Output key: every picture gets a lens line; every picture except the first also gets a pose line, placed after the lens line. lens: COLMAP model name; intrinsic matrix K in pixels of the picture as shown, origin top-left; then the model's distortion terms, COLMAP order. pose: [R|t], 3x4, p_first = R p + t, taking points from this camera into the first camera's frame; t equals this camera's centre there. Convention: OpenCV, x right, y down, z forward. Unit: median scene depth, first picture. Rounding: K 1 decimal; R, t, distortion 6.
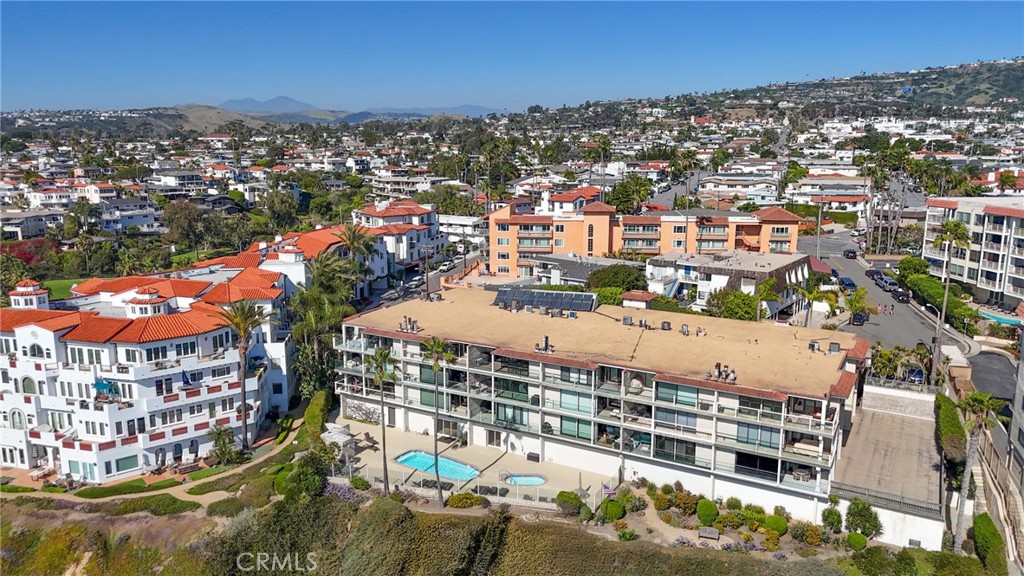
lens RADIAL K [[751.3, 0, 512.0], [0, 751.3, 288.0], [0, 0, 1]] dist [0.092264, -0.097684]
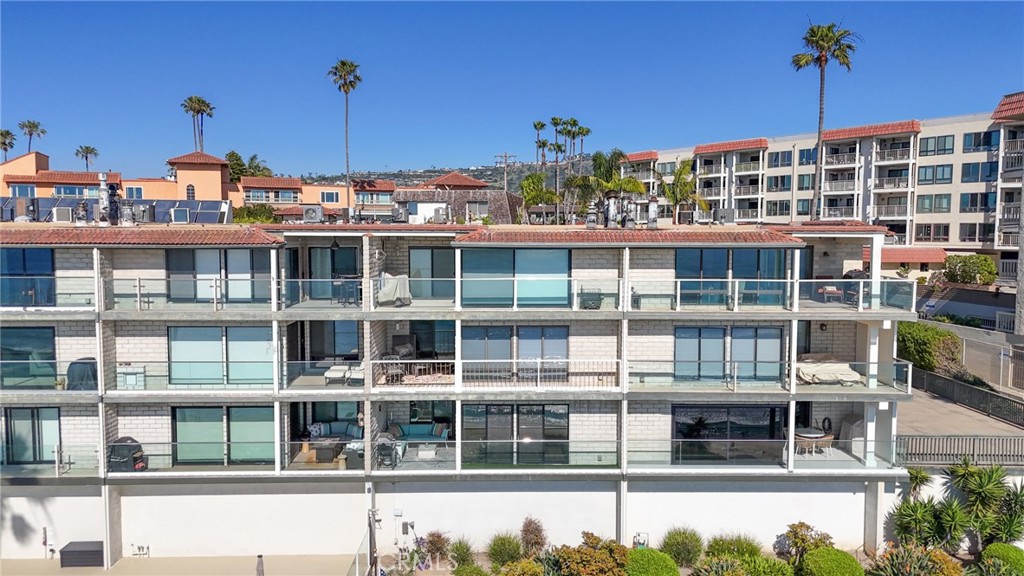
lens RADIAL K [[751.3, 0, 512.0], [0, 751.3, 288.0], [0, 0, 1]] dist [0.092264, -0.097684]
pose [[0.864183, -0.037461, 0.501780, 0.025338], [0.096953, 0.990935, -0.092996, 0.153515], [-0.493748, 0.129015, 0.859981, 0.586453]]
